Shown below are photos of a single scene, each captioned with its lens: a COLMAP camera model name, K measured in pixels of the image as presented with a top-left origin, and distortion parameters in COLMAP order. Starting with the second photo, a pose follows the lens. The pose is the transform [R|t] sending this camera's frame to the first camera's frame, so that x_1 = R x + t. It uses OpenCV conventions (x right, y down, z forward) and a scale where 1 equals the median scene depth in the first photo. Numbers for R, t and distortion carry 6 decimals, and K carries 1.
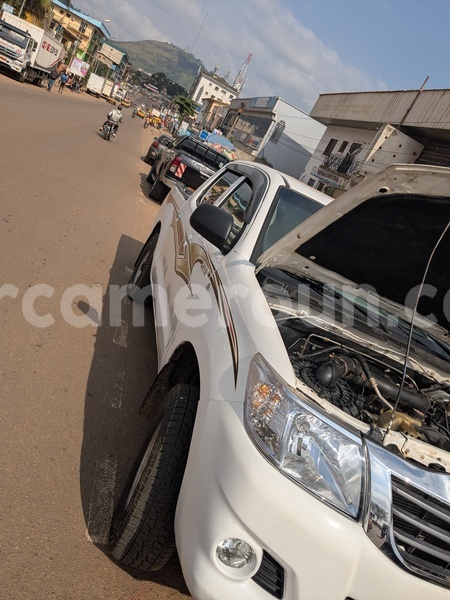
lens RADIAL K [[476.9, 0, 223.1], [0, 476.9, 314.6], [0, 0, 1]] dist [0.050021, -0.042991]
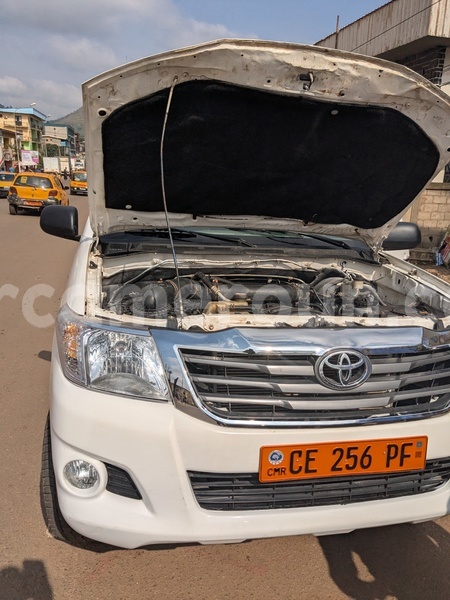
lens RADIAL K [[476.9, 0, 238.8], [0, 476.9, 320.0], [0, 0, 1]] dist [0.050021, -0.042991]
pose [[0.911929, -0.408440, -0.039520, 0.296880], [0.407951, 0.912782, -0.020110, 0.192957], [0.044287, 0.002217, 0.999016, -0.027323]]
